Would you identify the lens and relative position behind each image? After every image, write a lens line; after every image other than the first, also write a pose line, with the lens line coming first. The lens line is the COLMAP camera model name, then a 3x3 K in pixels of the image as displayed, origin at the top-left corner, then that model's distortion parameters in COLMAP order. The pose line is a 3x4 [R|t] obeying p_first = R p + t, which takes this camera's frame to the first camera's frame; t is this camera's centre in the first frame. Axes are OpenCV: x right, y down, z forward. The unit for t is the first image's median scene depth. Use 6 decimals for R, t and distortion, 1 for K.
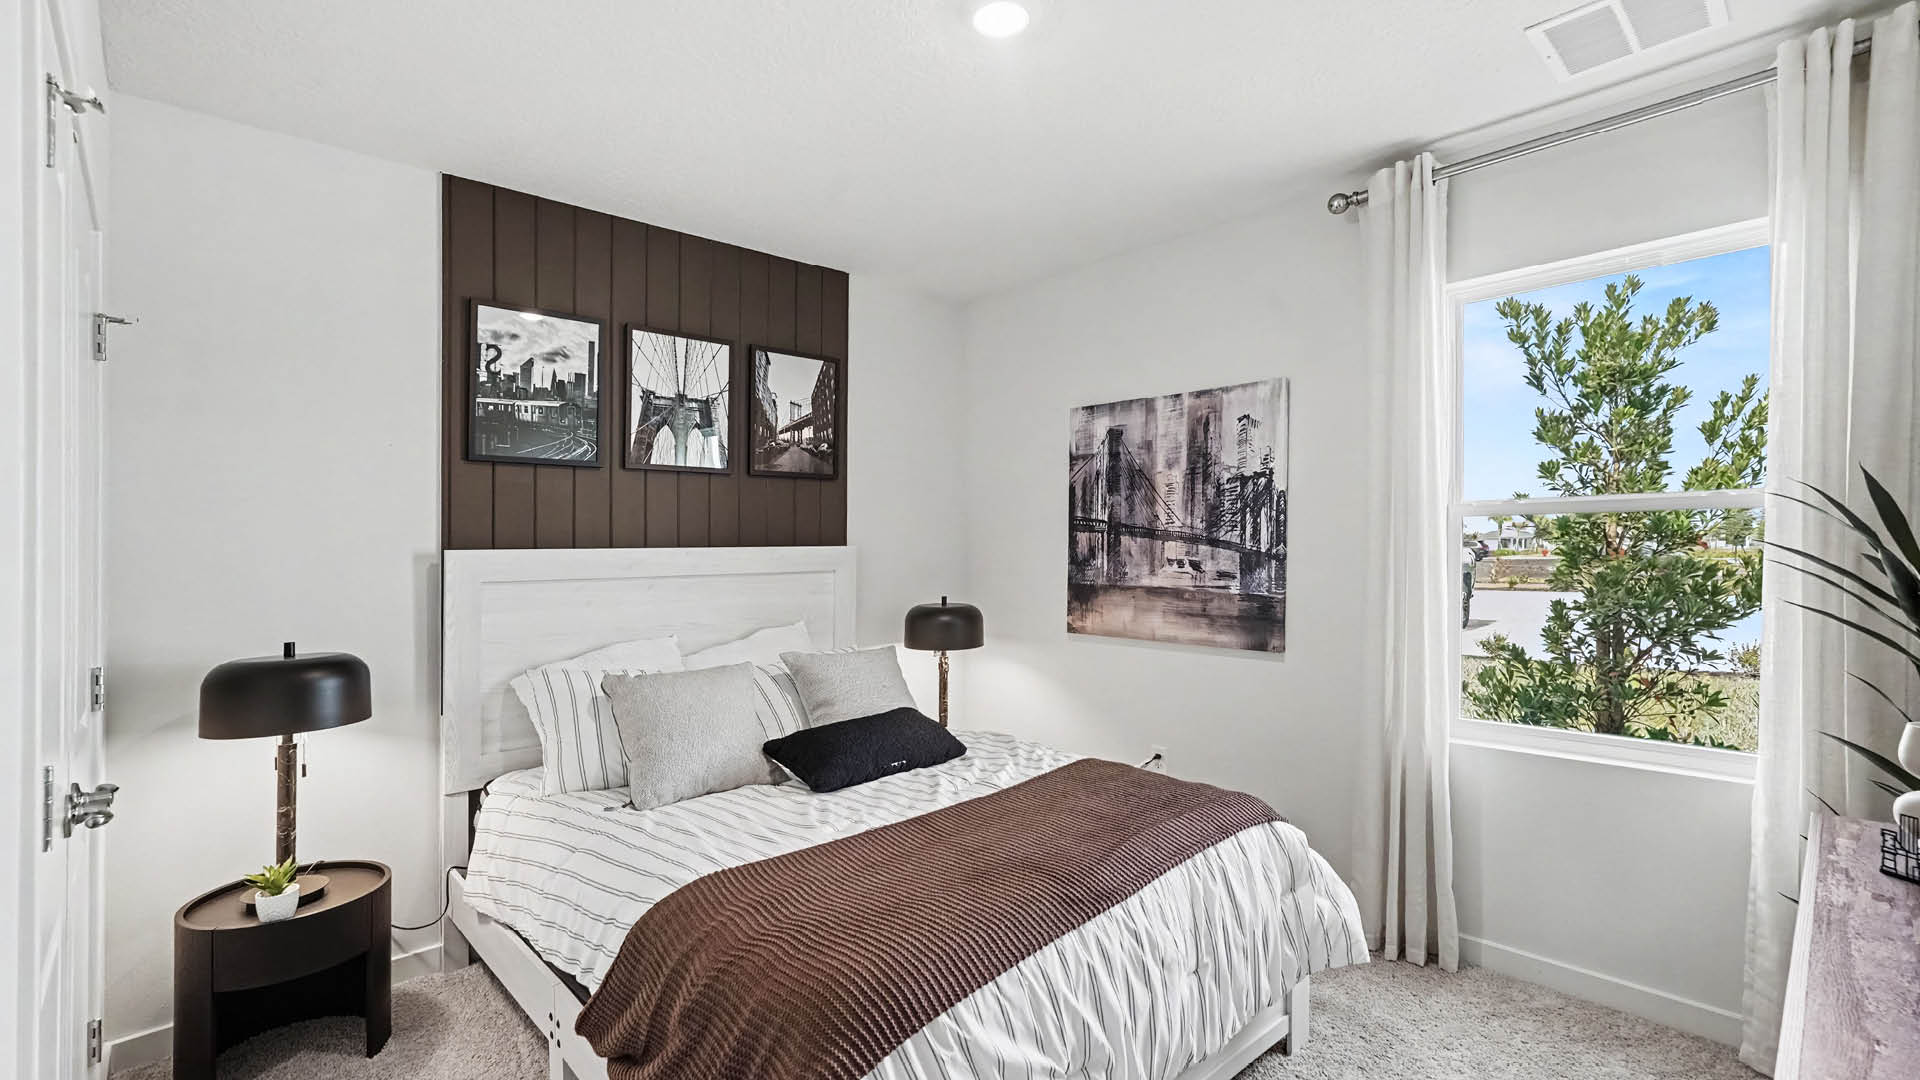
lens RADIAL K [[851.9, 0, 960.3], [0, 851.9, 545.7], [0, 0, 1]] dist [0.000431, -0.000105]
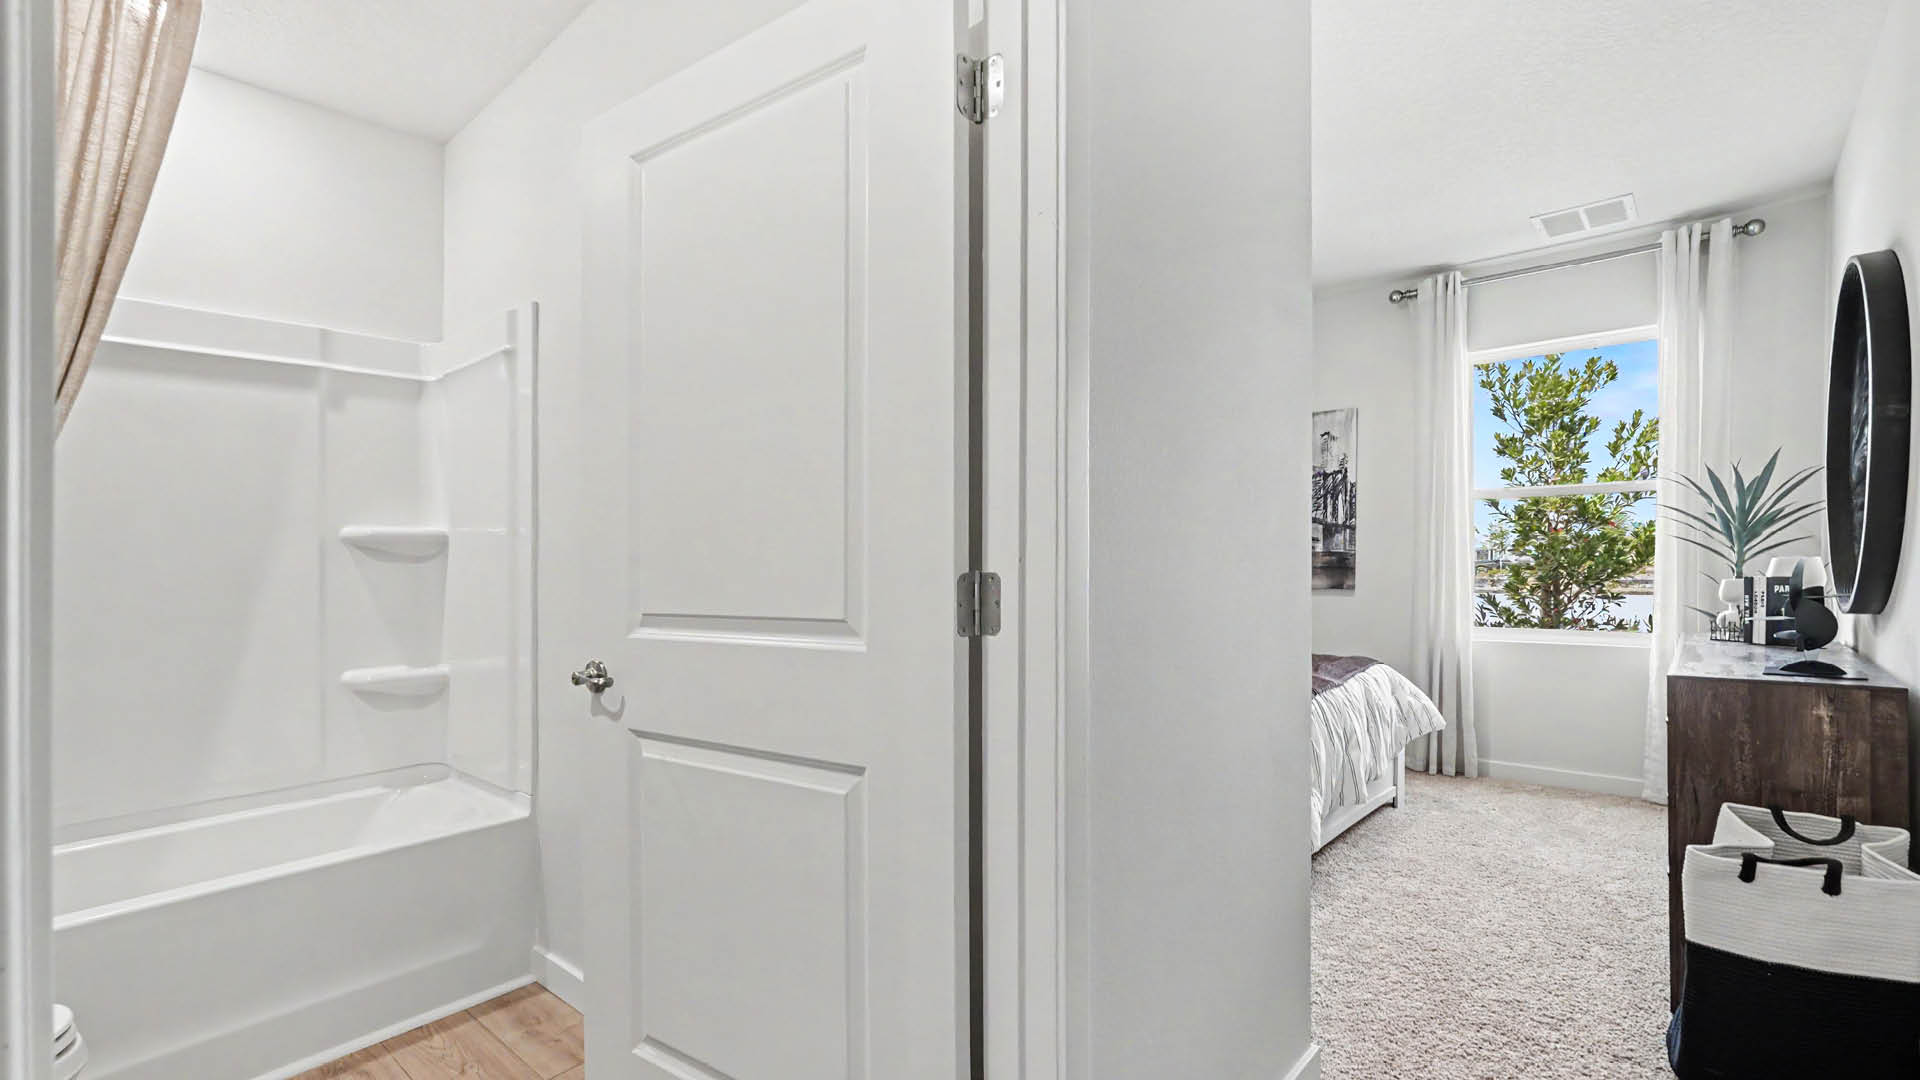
lens RADIAL K [[849.5, 0, 955.0], [0, 849.5, 557.0], [0, 0, 1]] dist [0.000063, 0.000175]
pose [[0.996457, 0.002907, 0.084059, -0.497449], [-0.002413, 0.999979, -0.005977, 0.085742], [-0.084075, 0.005753, 0.996443, -0.483114]]
